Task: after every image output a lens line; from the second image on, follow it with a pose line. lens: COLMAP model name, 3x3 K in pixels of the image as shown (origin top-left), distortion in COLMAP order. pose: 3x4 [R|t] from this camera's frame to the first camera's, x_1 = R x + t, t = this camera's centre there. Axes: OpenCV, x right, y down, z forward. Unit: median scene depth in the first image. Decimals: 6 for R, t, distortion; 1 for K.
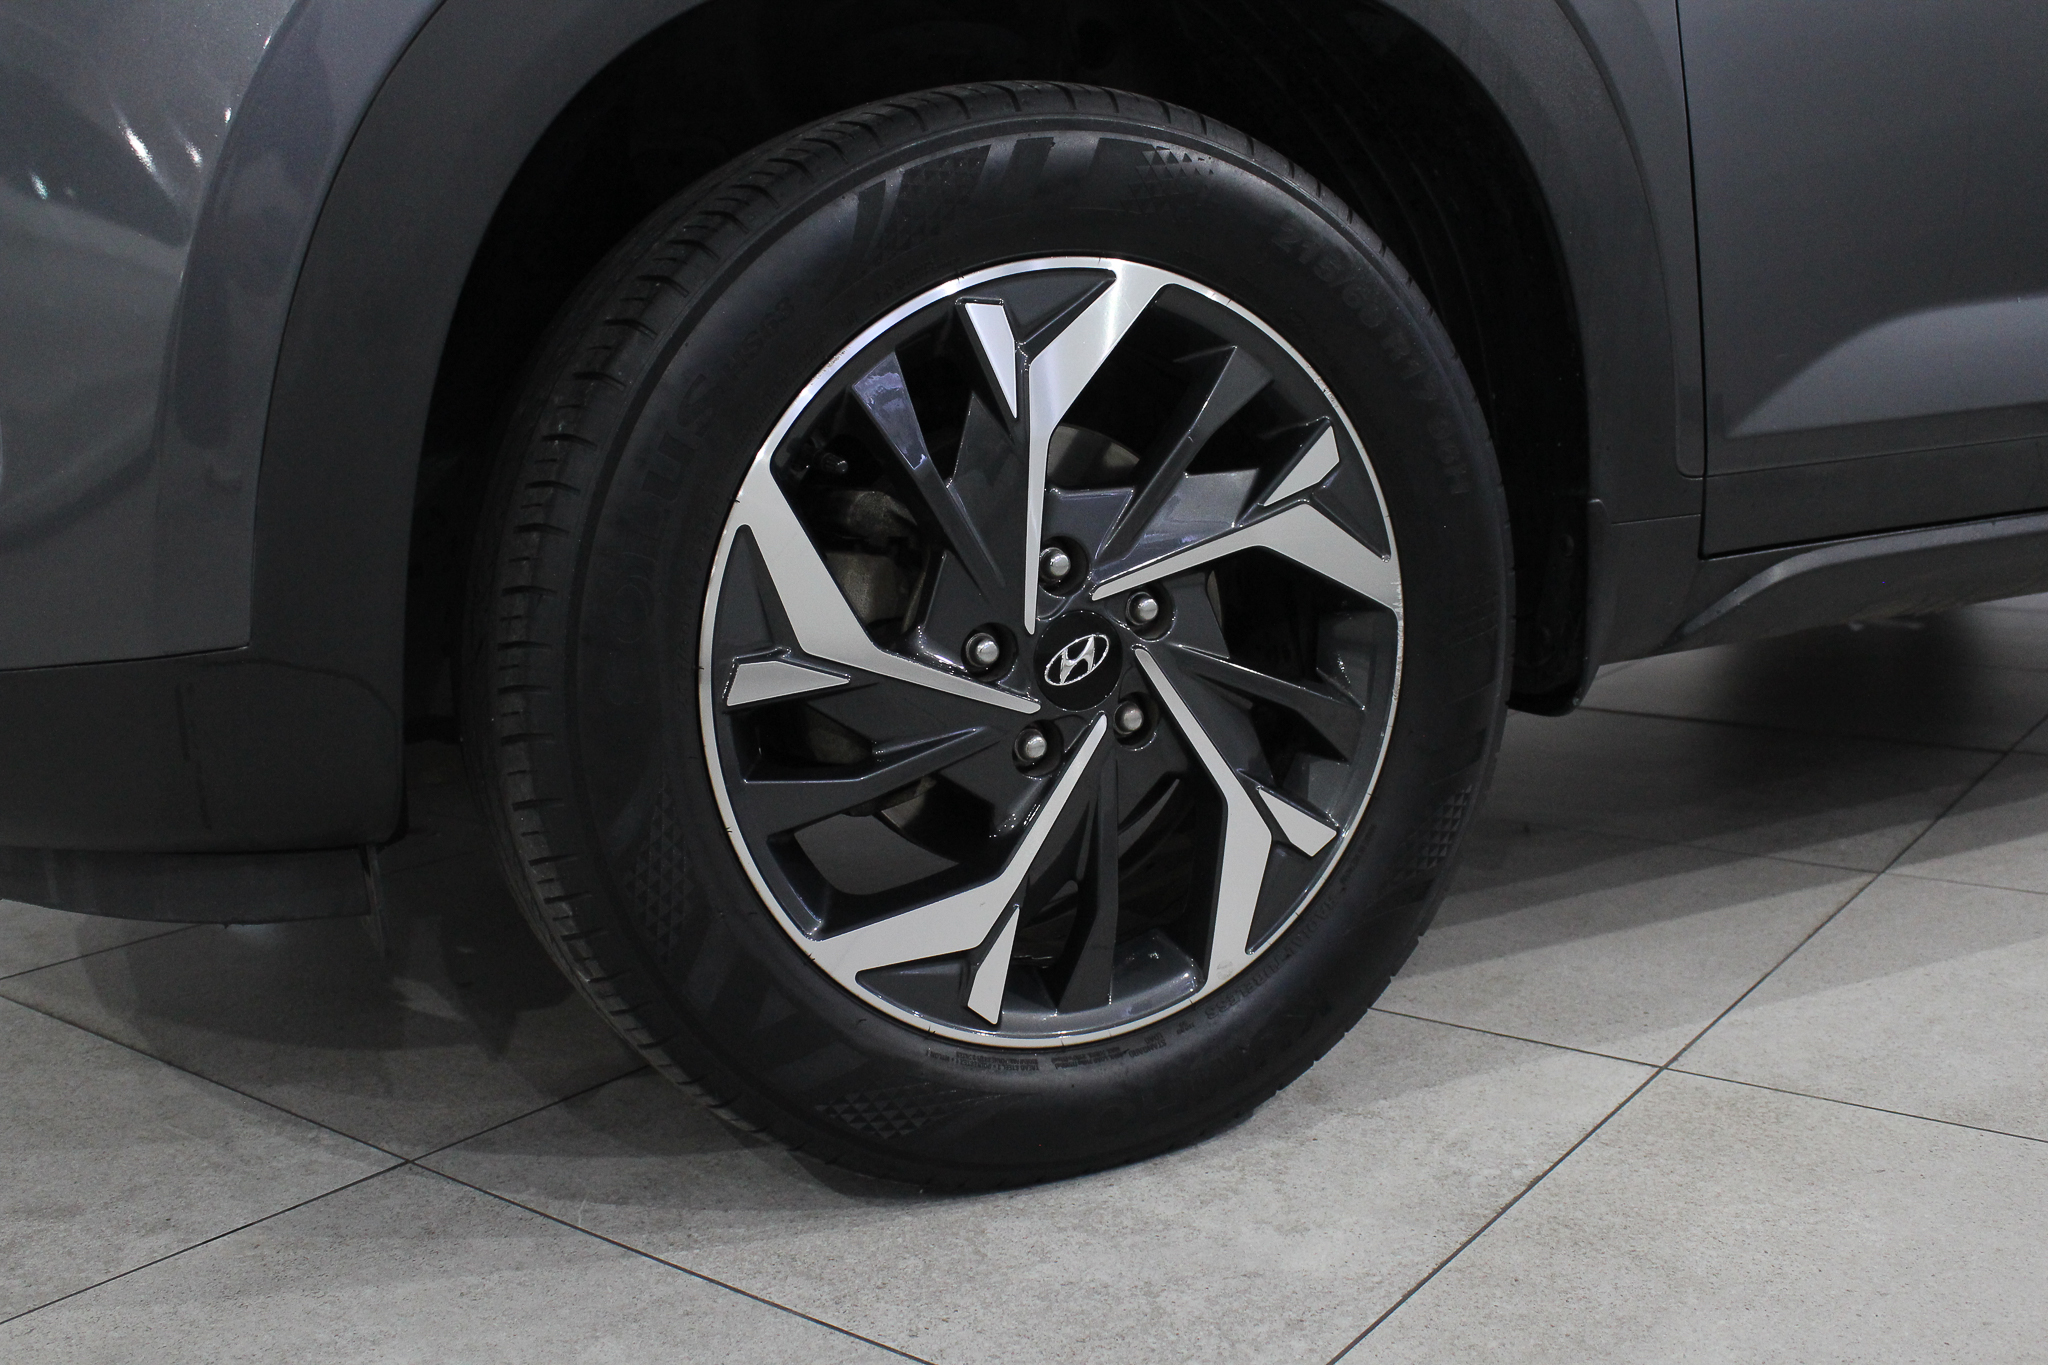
lens RADIAL K [[1961.1, 0, 1025.6], [0, 1961.1, 742.6], [0, 0, 1]] dist [-0.145705, 0.174092]
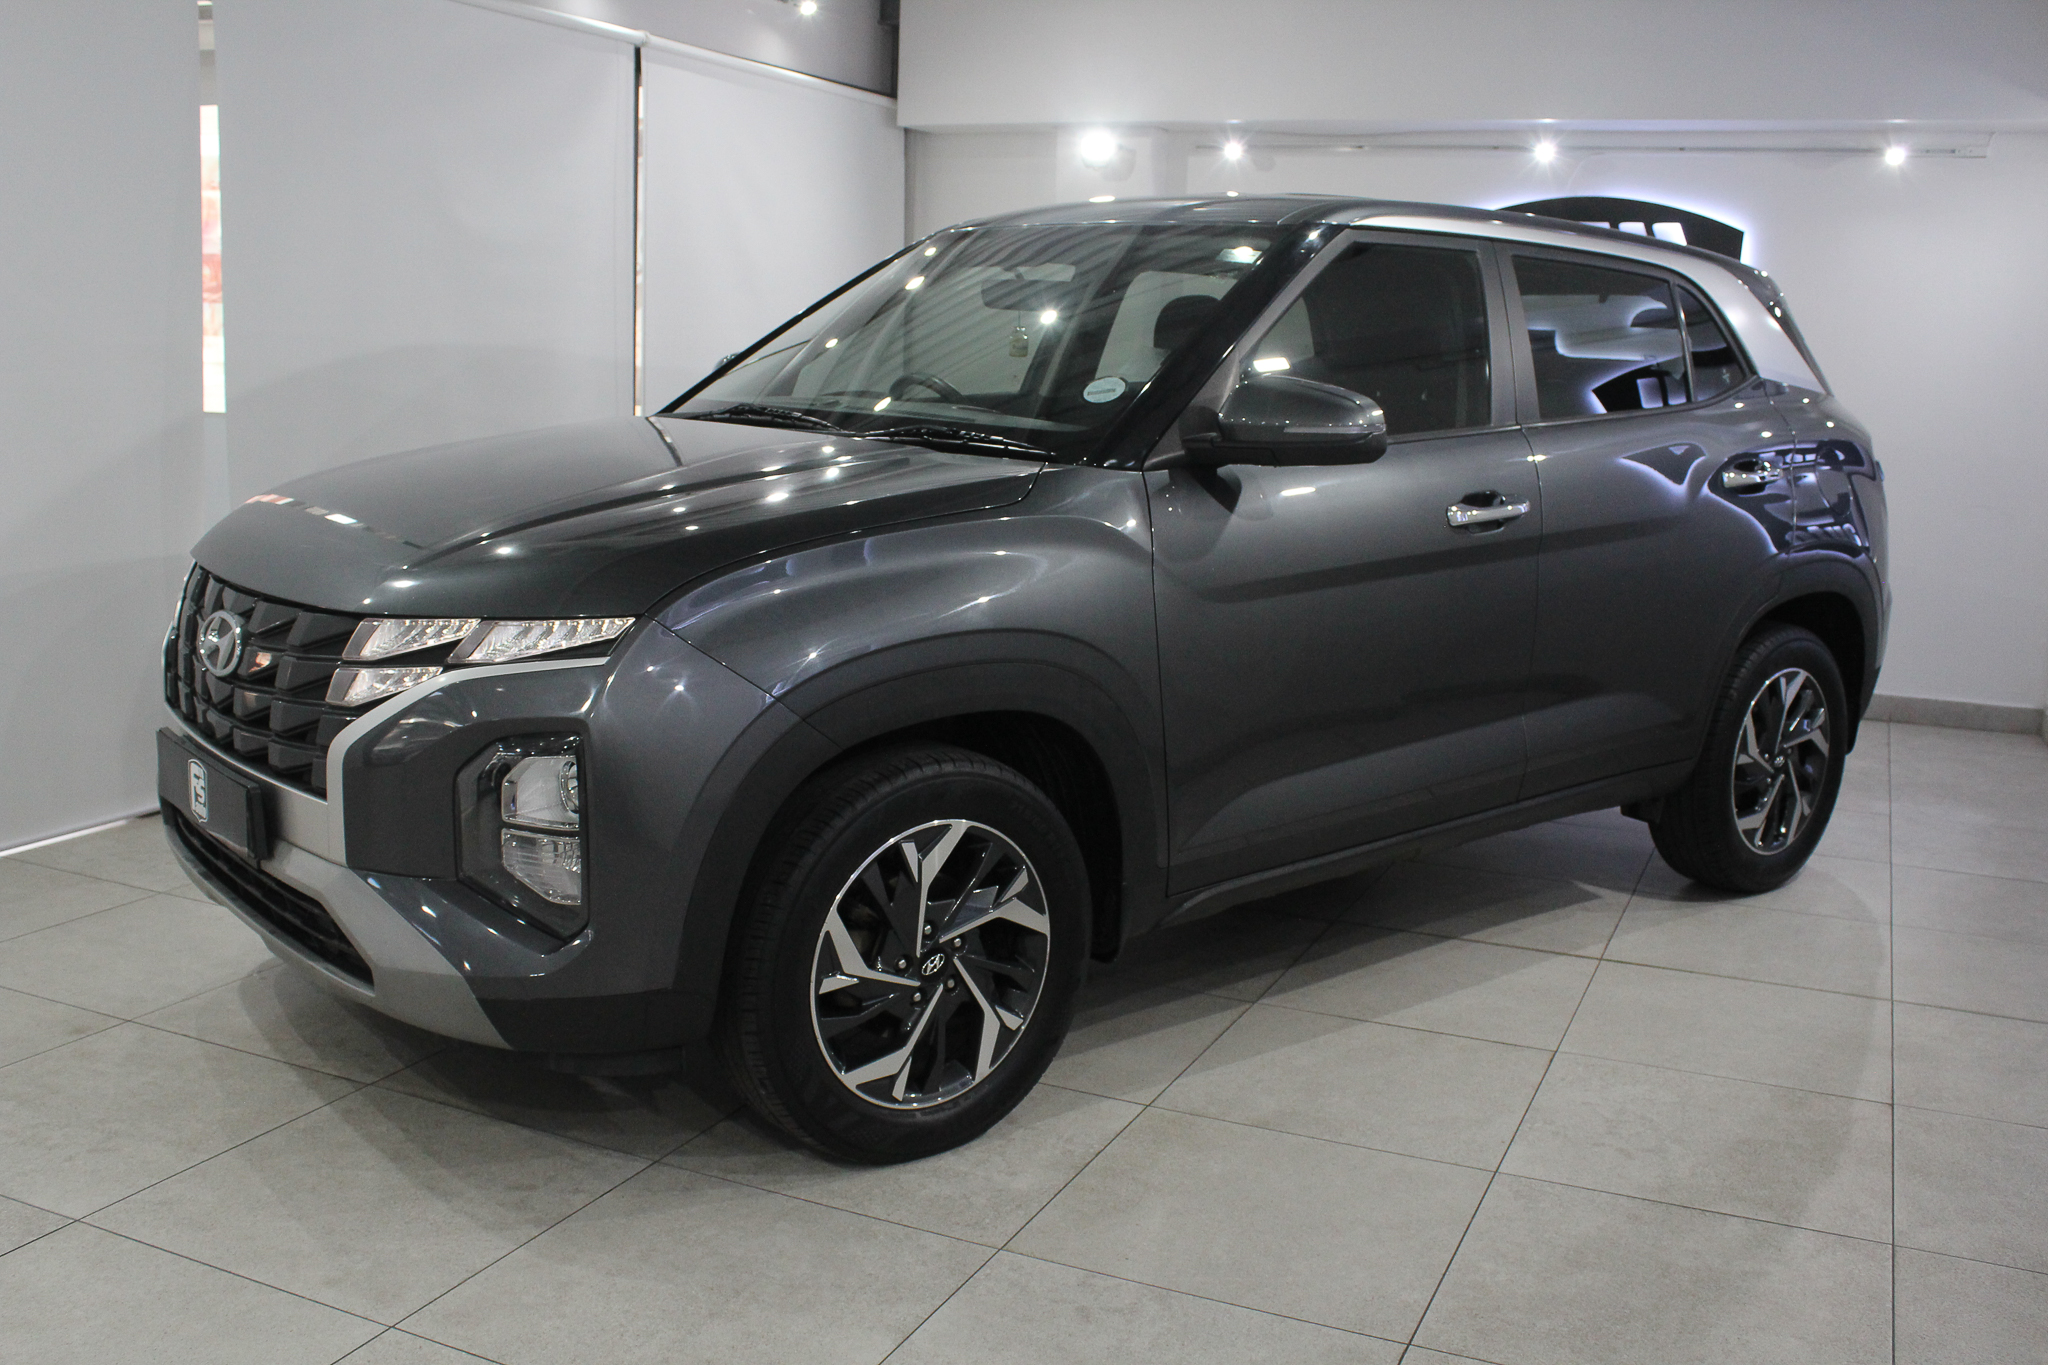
lens RADIAL K [[1961.1, 0, 1025.6], [0, 1961.1, 742.6], [0, 0, 1]] dist [-0.145705, 0.174092]
pose [[0.973230, 0.009412, 0.229640, -0.458862], [-0.013471, 0.999779, 0.016112, -0.383196], [-0.229437, -0.018774, 0.973142, -1.589773]]
